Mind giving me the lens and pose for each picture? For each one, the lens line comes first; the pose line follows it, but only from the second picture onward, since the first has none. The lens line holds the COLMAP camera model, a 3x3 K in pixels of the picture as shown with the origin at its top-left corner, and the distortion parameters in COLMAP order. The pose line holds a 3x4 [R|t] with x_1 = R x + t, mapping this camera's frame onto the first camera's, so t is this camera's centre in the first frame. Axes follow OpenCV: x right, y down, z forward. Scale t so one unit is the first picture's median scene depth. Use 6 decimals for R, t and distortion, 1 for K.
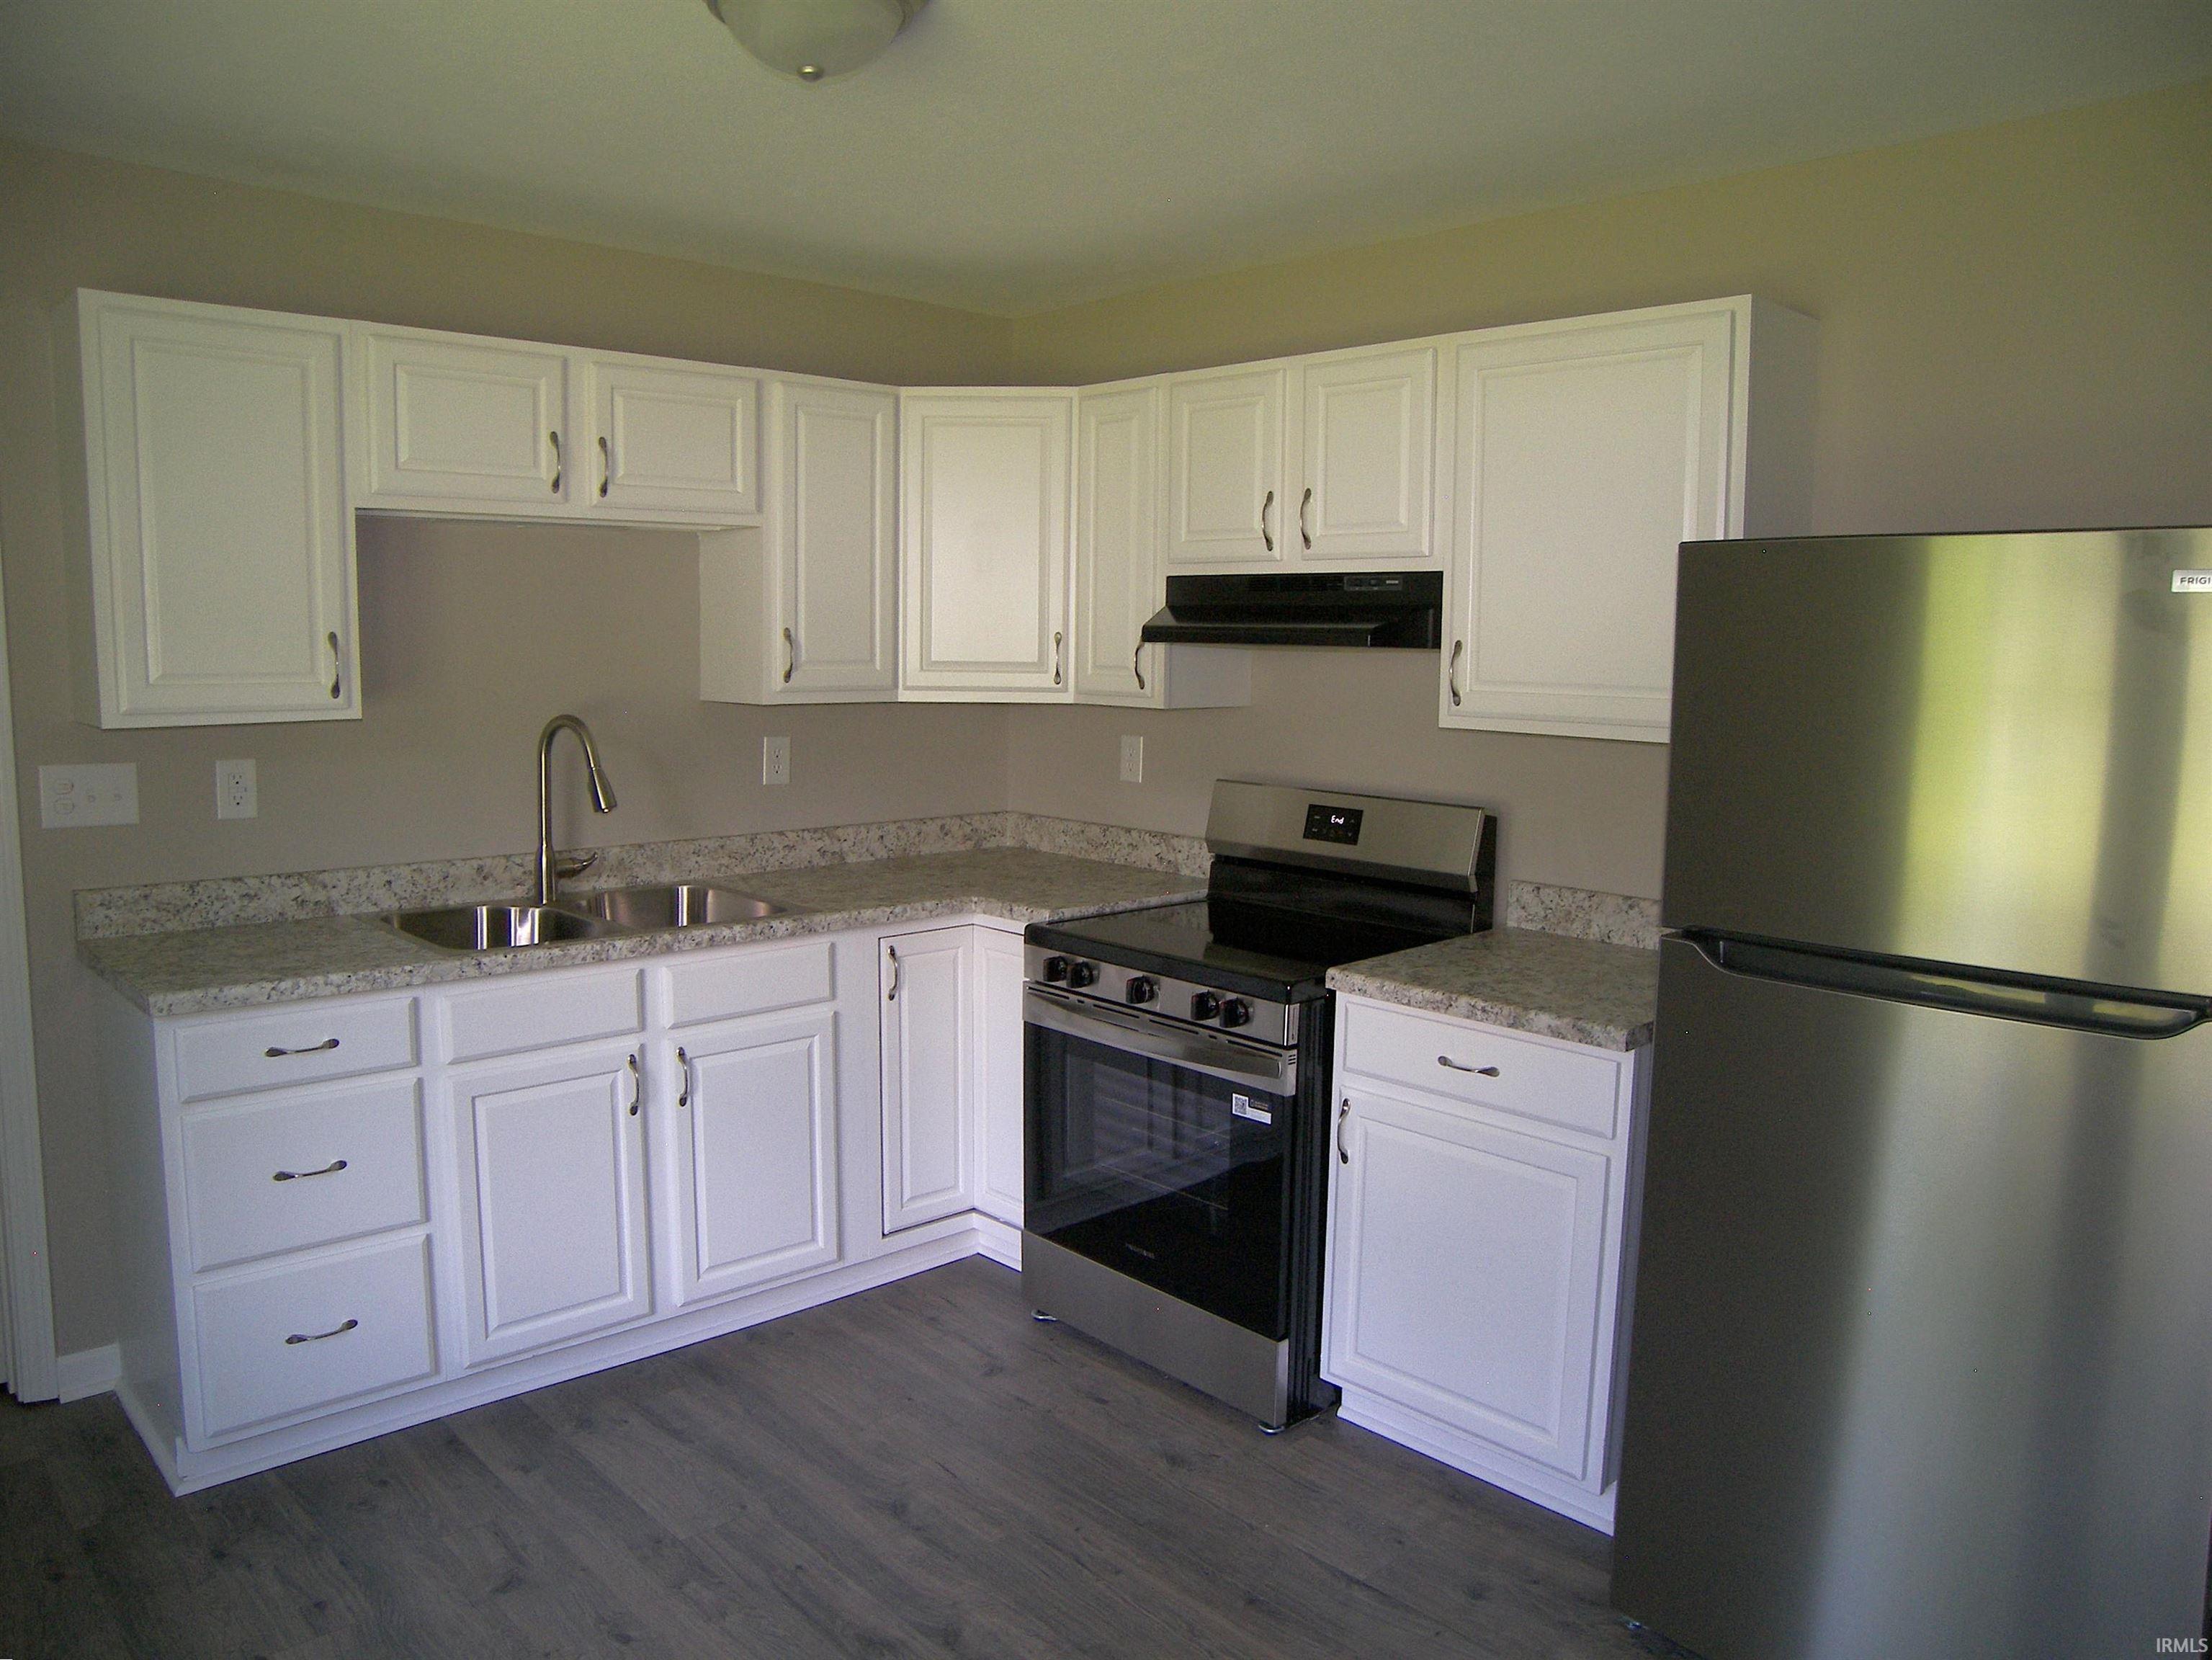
lens RADIAL K [[1579.9, 0, 1109.2], [0, 1579.9, 831.7], [0, 0, 1]] dist [-0.119522, 0.072856]
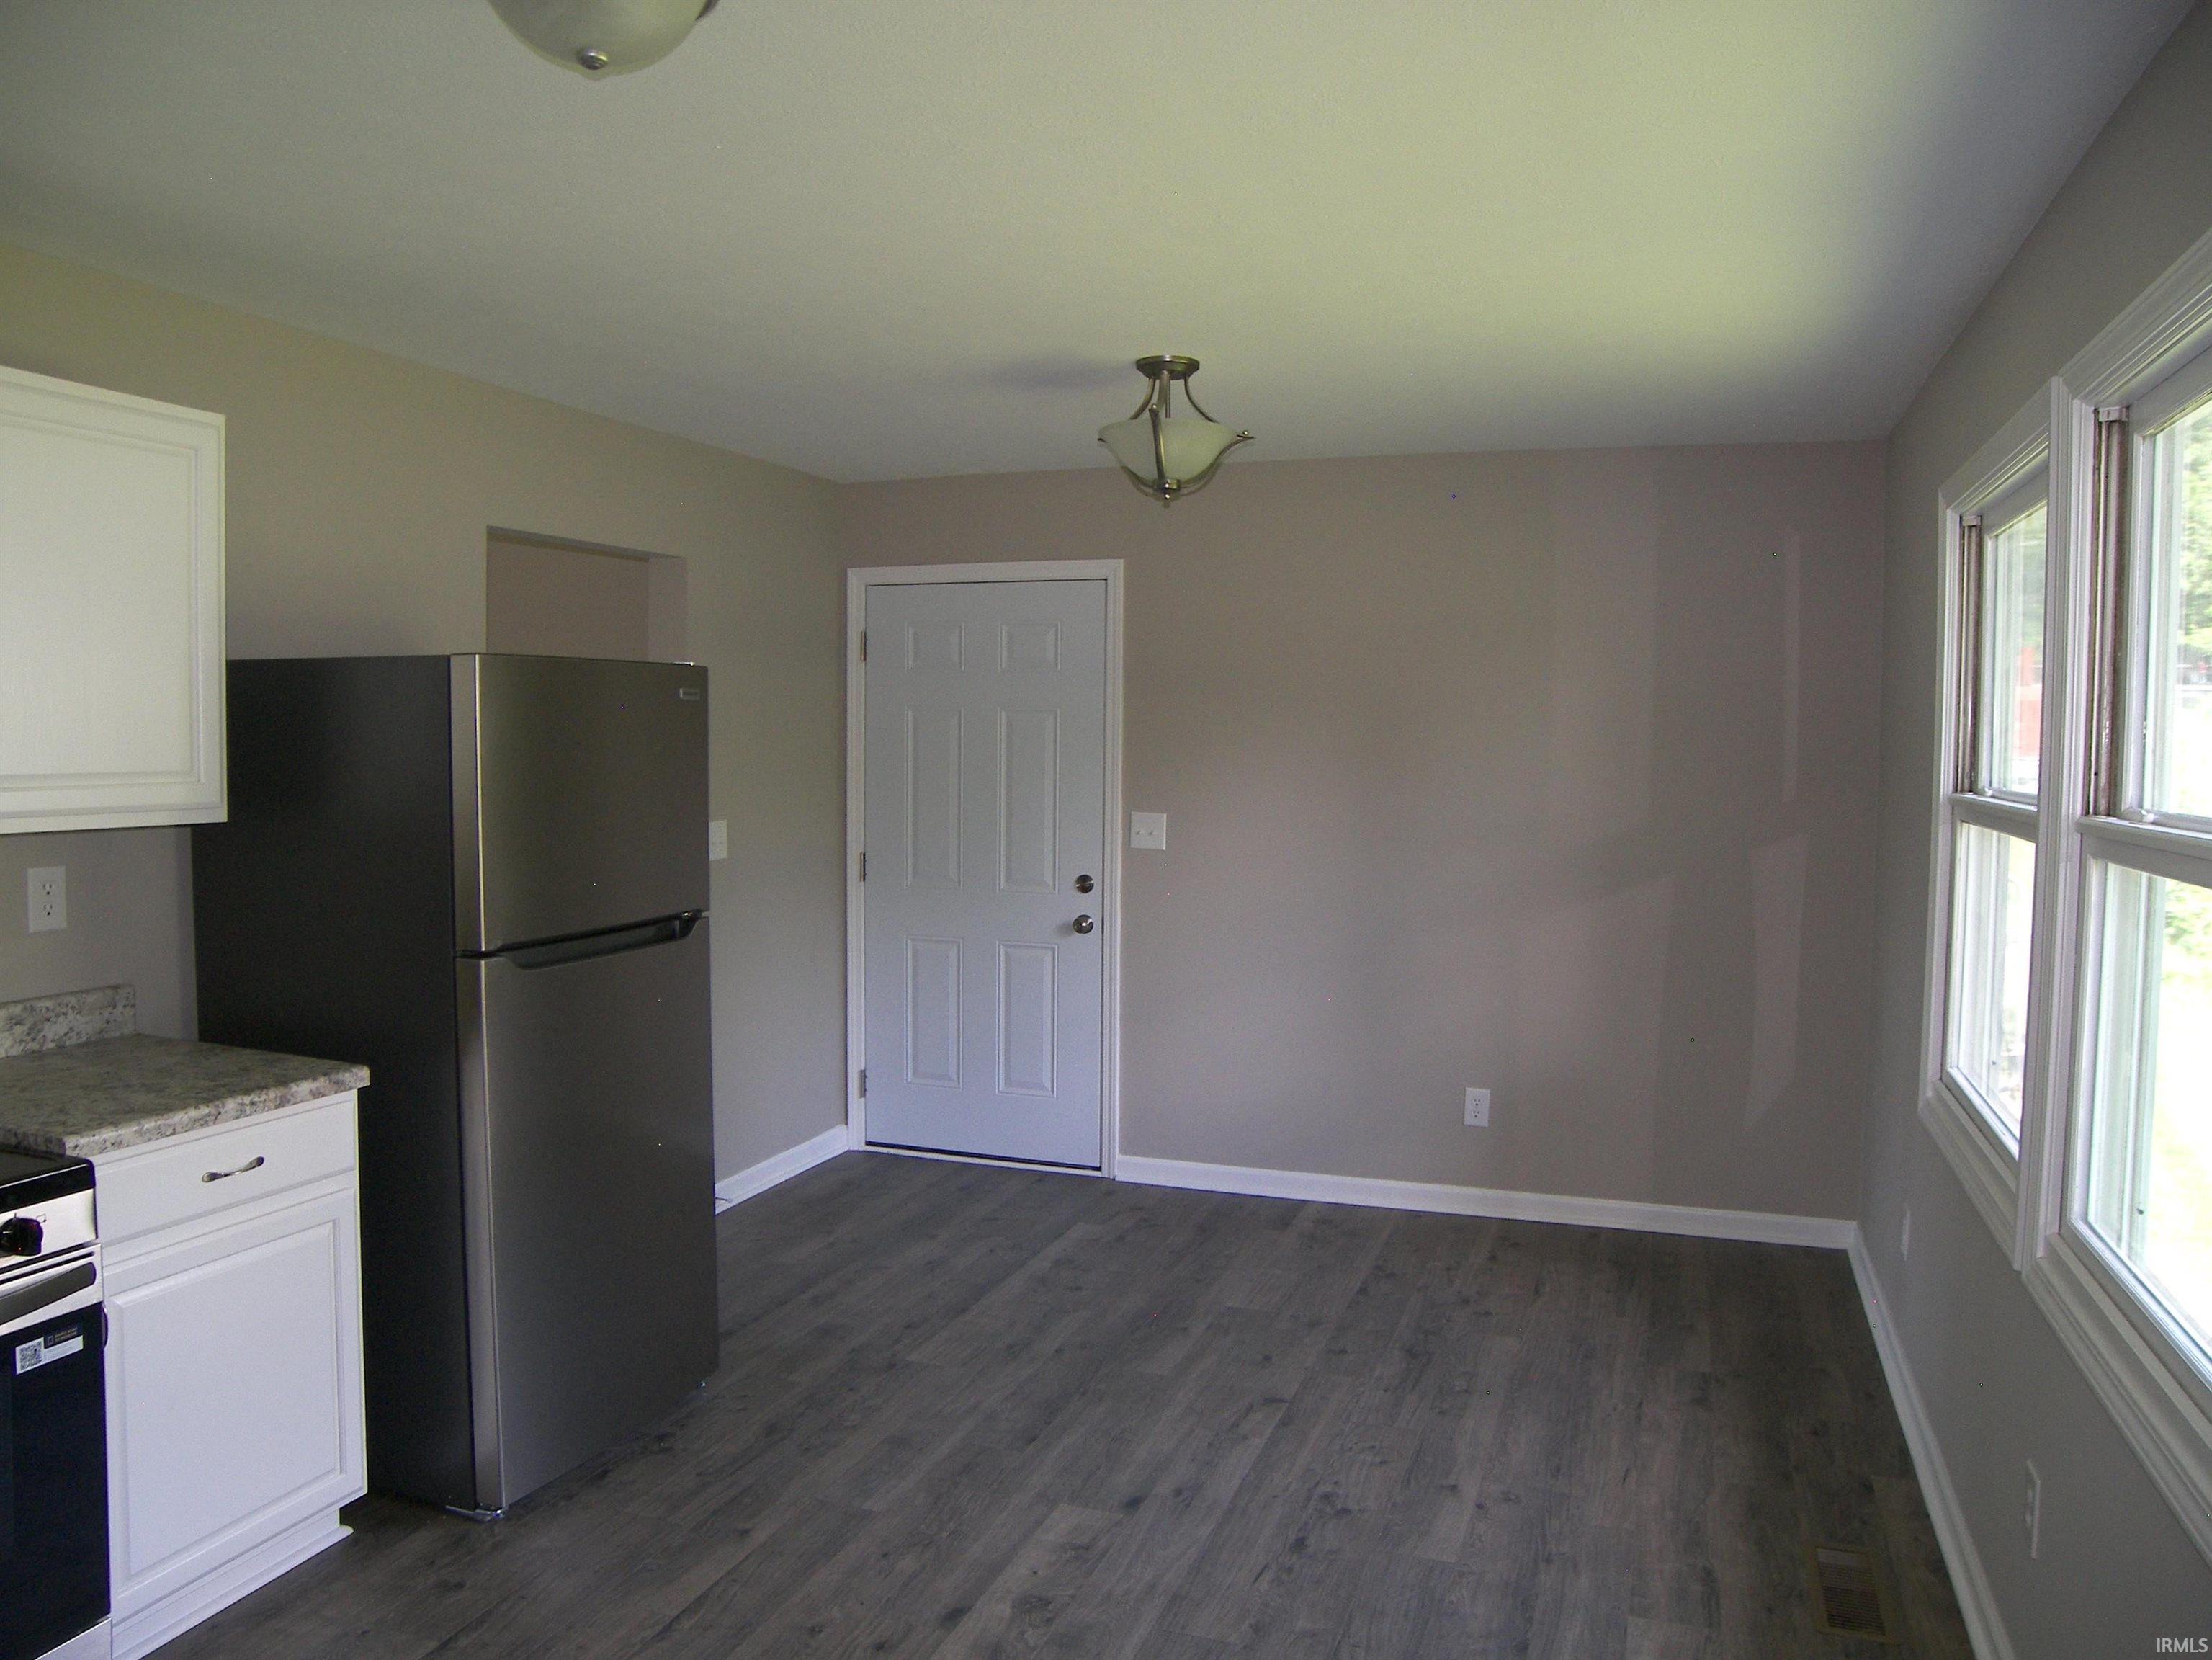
lens RADIAL K [[1579.9, 0, 1117.1], [0, 1579.9, 822.5], [0, 0, 1]] dist [-0.119522, 0.072856]
pose [[-0.464099, -0.057048, 0.883945, -0.859906], [0.098655, 0.988386, 0.115585, -0.119772], [-0.880272, 0.140849, -0.453081, 0.928588]]
